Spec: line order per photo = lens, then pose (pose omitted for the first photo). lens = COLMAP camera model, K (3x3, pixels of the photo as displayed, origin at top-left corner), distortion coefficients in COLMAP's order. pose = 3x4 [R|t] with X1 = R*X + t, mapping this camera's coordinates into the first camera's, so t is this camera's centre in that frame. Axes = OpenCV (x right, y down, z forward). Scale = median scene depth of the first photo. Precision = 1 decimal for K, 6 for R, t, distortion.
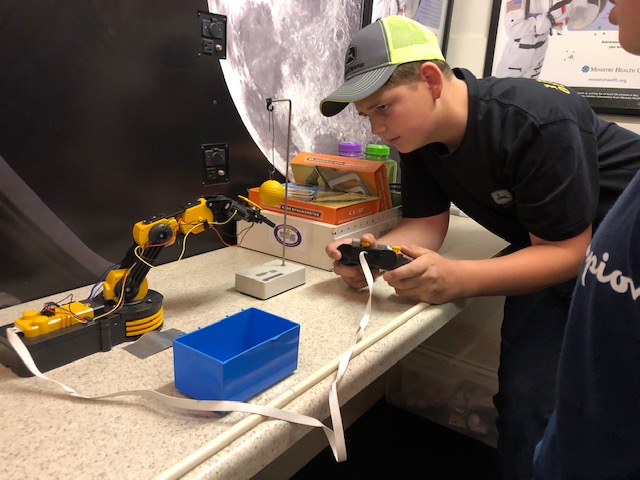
lens RADIAL K [[523.9, 0, 314.6], [0, 523.9, 242.9], [0, 0, 1]] dist [-0.010251, -0.002829]
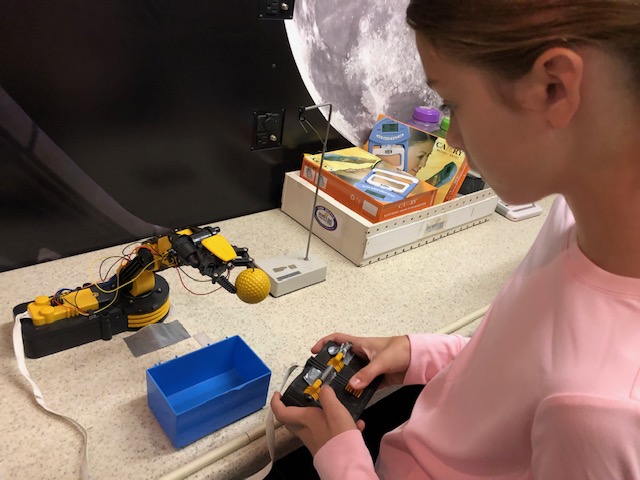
lens RADIAL K [[523.9, 0, 317.4], [0, 523.9, 240.5], [0, 0, 1]] dist [-0.010251, -0.002829]
pose [[0.964084, 0.207482, -0.165814, 0.101295], [-0.162764, 0.954867, 0.248468, -0.207322], [0.209883, -0.212556, 0.954342, 0.052363]]
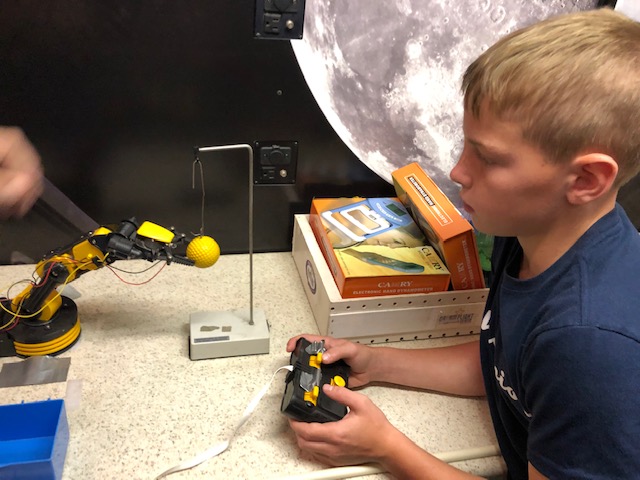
lens RADIAL K [[523.9, 0, 320.4], [0, 523.9, 239.3], [0, 0, 1]] dist [-0.010251, -0.002829]
pose [[0.760118, 0.368605, -0.535118, 0.358681], [-0.235409, 0.923801, 0.301950, -0.305749], [0.605643, -0.103547, 0.788971, 0.363771]]
